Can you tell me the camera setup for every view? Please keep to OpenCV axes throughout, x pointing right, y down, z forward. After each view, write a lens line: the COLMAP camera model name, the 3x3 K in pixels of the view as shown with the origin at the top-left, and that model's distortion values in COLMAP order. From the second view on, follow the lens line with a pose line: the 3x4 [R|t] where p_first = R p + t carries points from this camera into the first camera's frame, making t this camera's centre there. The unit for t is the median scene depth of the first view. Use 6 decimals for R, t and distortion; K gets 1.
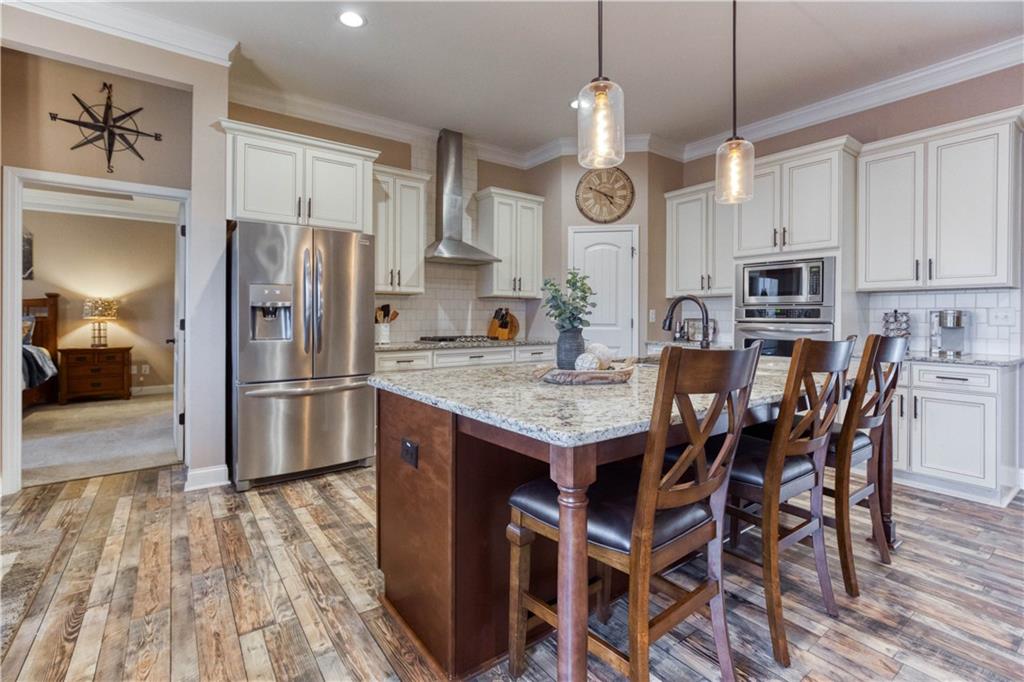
lens RADIAL K [[468.9, 0, 509.1], [0, 468.9, 323.0], [0, 0, 1]] dist [-0.011124, 0.006411]
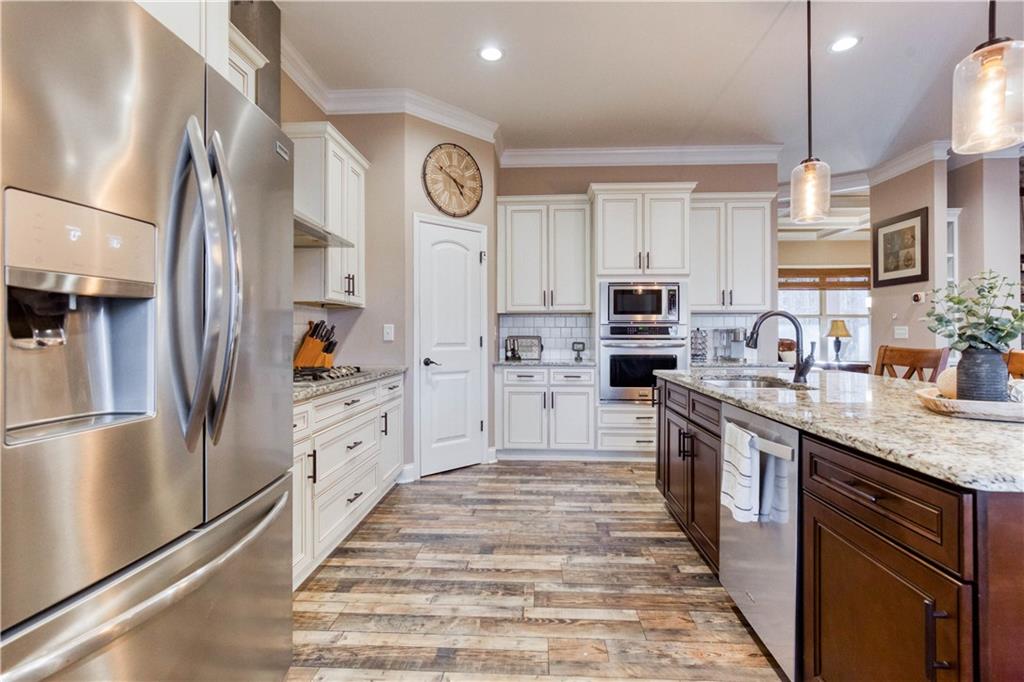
lens RADIAL K [[468.9, 0, 508.9], [0, 468.9, 337.0], [0, 0, 1]] dist [-0.011124, 0.006411]
pose [[0.630410, -0.006399, 0.776236, -0.466403], [0.012056, 0.999926, -0.001548, -0.007795], [-0.776168, 0.010335, 0.630441, 0.557273]]
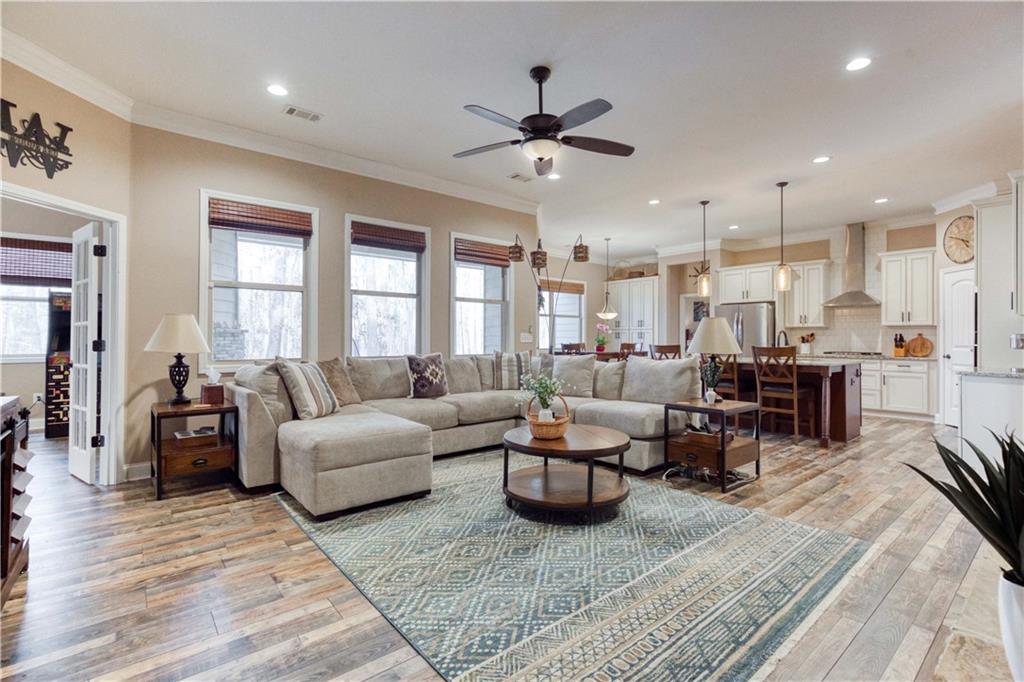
lens RADIAL K [[468.9, 0, 513.5], [0, 468.9, 332.5], [0, 0, 1]] dist [-0.011124, 0.006411]
pose [[0.063047, -0.013038, -0.997925, 1.750037], [-0.012836, 0.999821, -0.013873, -0.001148], [0.997928, 0.013685, 0.062868, -0.319482]]
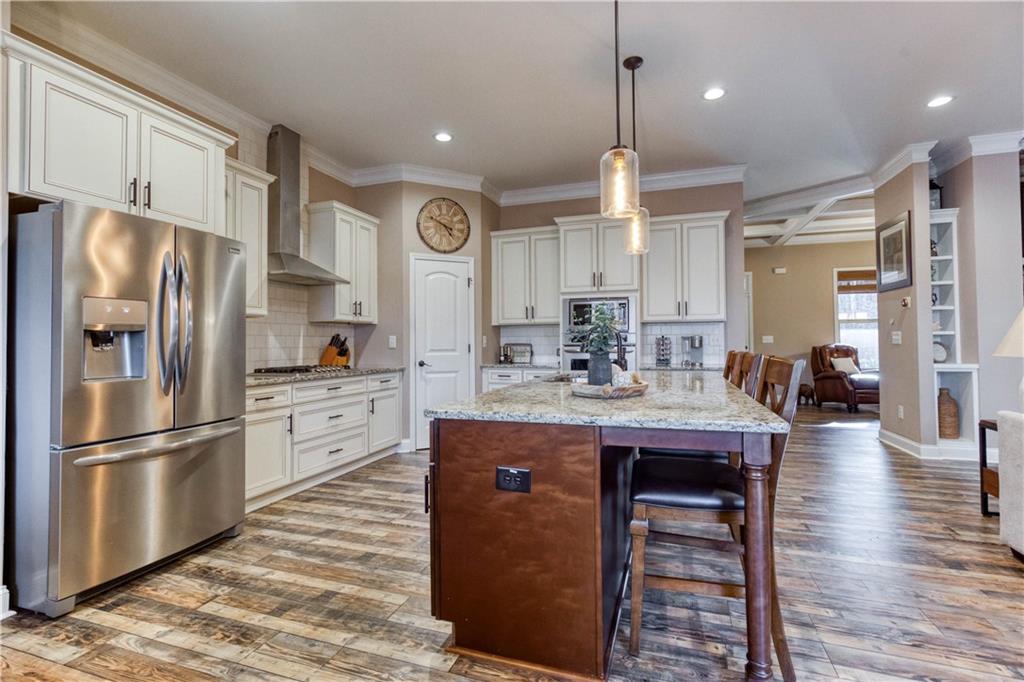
lens RADIAL K [[468.9, 0, 514.6], [0, 468.9, 337.6], [0, 0, 1]] dist [-0.011124, 0.006411]
pose [[0.818574, -0.001977, 0.574398, -0.348745], [0.016177, 0.999677, -0.019613, -0.001950], [-0.574173, 0.025347, 0.818341, 0.080259]]
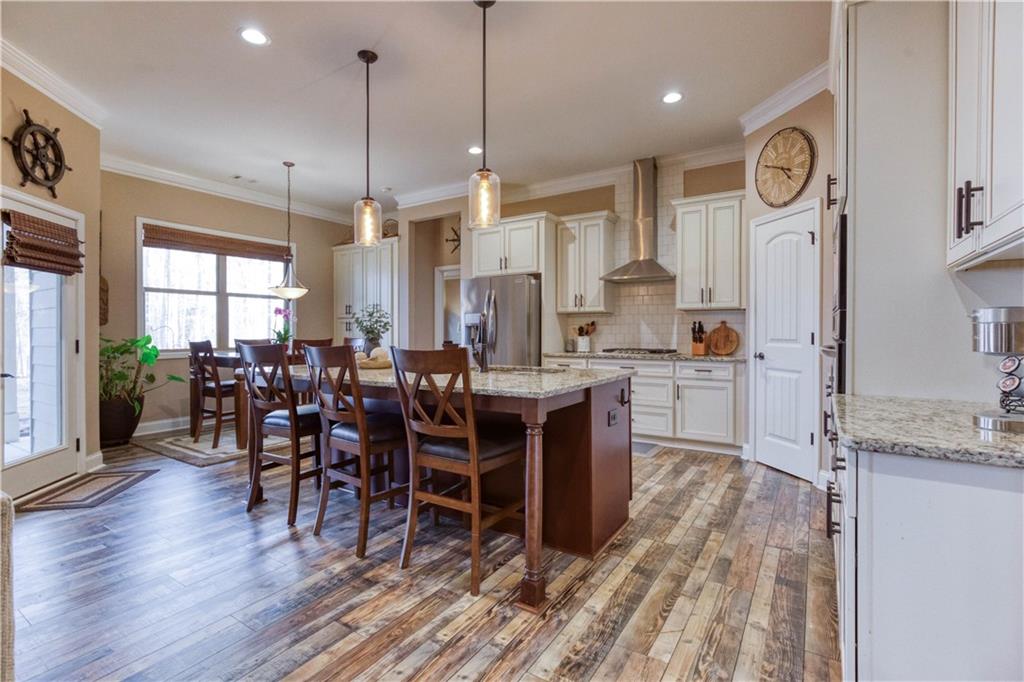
lens RADIAL K [[468.9, 0, 510.4], [0, 468.9, 332.3], [0, 0, 1]] dist [-0.011124, 0.006411]
pose [[0.354250, -0.000914, -0.935150, 0.982644], [-0.006274, 0.999975, -0.003354, -0.005045], [0.935130, 0.007055, 0.354235, 0.420017]]
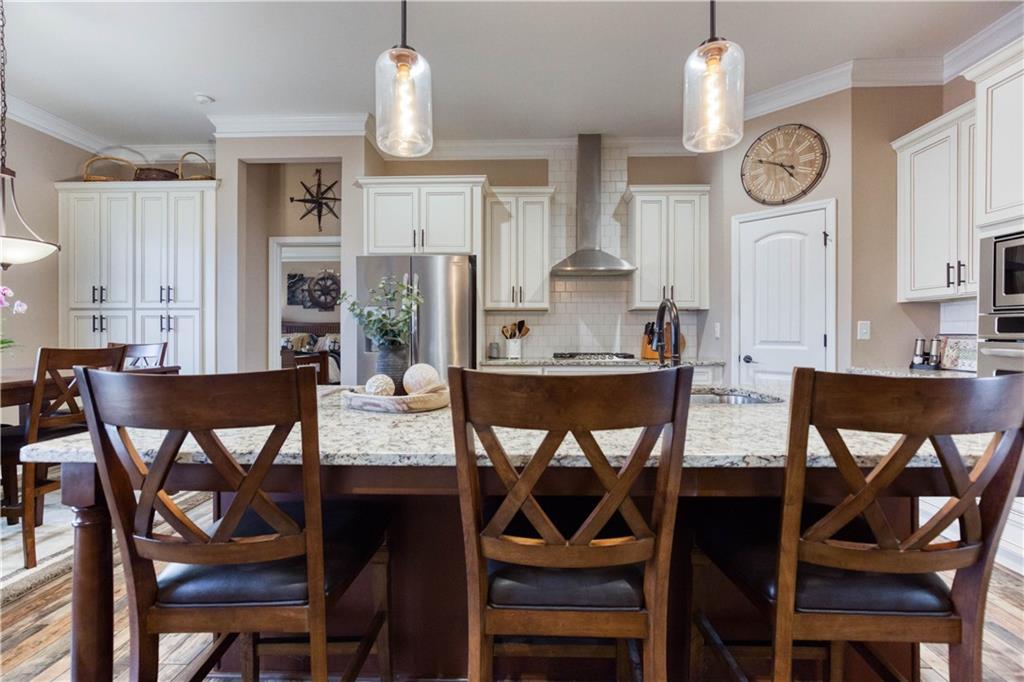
lens RADIAL K [[468.9, 0, 512.1], [0, 468.9, 330.8], [0, 0, 1]] dist [-0.011124, 0.006411]
pose [[0.787167, -0.005107, -0.616718, 0.419308], [-0.004733, 0.999886, -0.014322, -0.002713], [0.616721, 0.014193, 0.787054, 0.217270]]
